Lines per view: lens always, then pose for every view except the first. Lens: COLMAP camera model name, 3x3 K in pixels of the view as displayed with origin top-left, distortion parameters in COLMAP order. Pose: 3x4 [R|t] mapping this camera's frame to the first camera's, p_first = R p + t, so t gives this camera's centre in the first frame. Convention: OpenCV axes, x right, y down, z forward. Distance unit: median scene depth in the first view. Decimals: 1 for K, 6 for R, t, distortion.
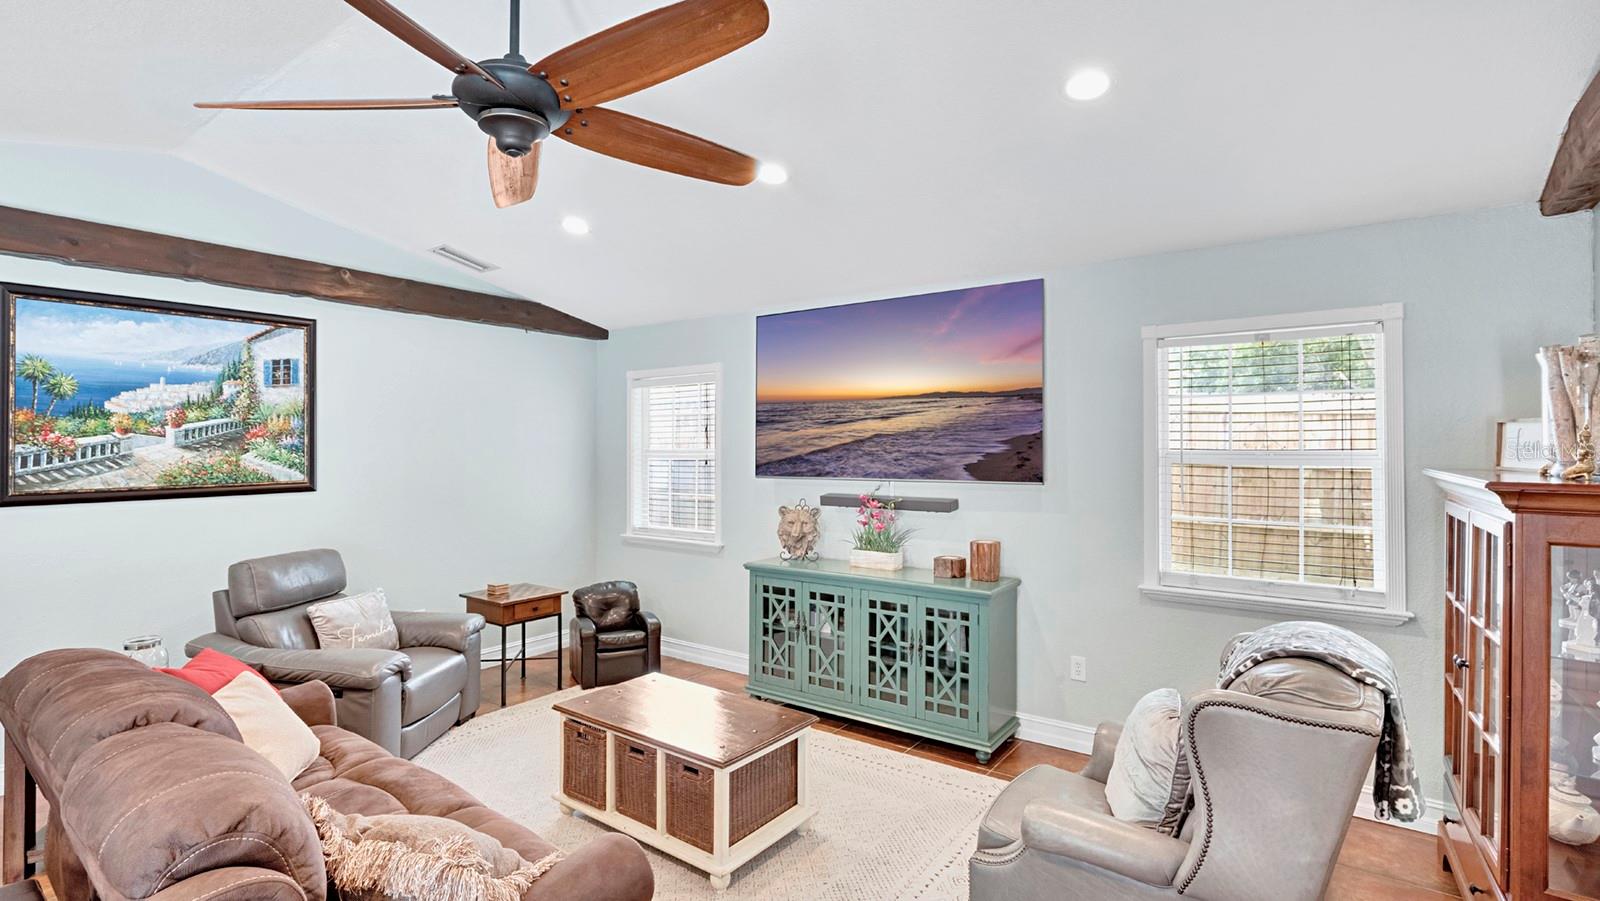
lens RADIAL K [[725.5, 0, 800.0], [0, 725.5, 450.5], [0, 0, 1]] dist [-0.051997, 0.000004]
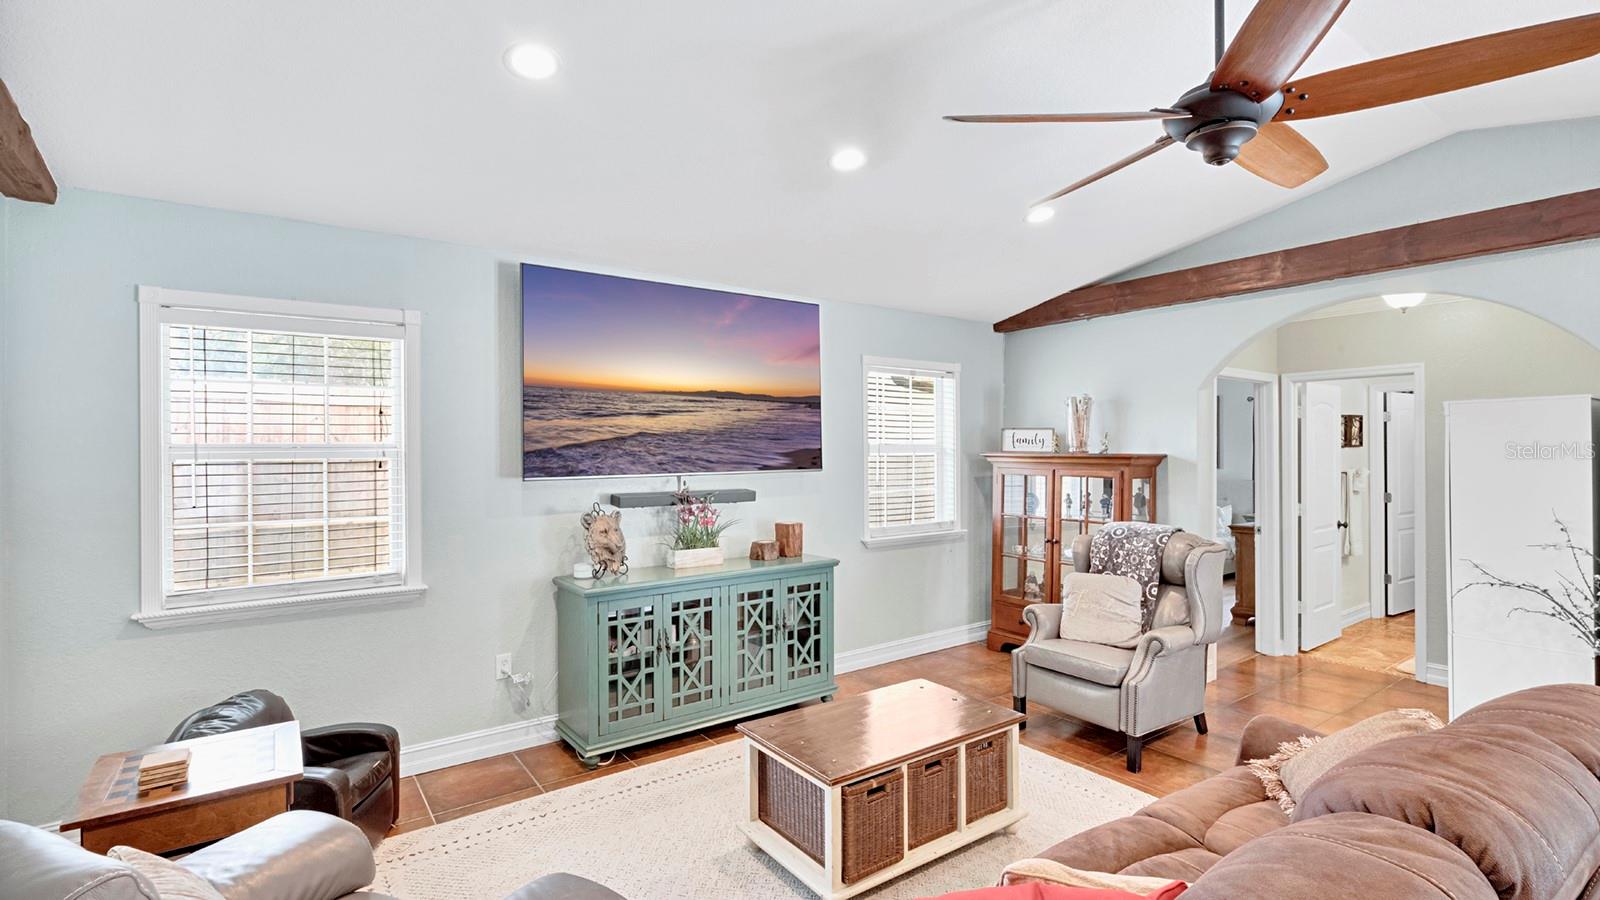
lens RADIAL K [[734.2, 0, 793.2], [0, 734.2, 449.5], [0, 0, 1]] dist [-0.001688, 0.000409]
pose [[0.333113, -0.008987, 0.942844, -0.759850], [0.003901, 0.999959, 0.008153, 0.000321], [-0.942879, 0.000963, 0.333135, 0.545556]]
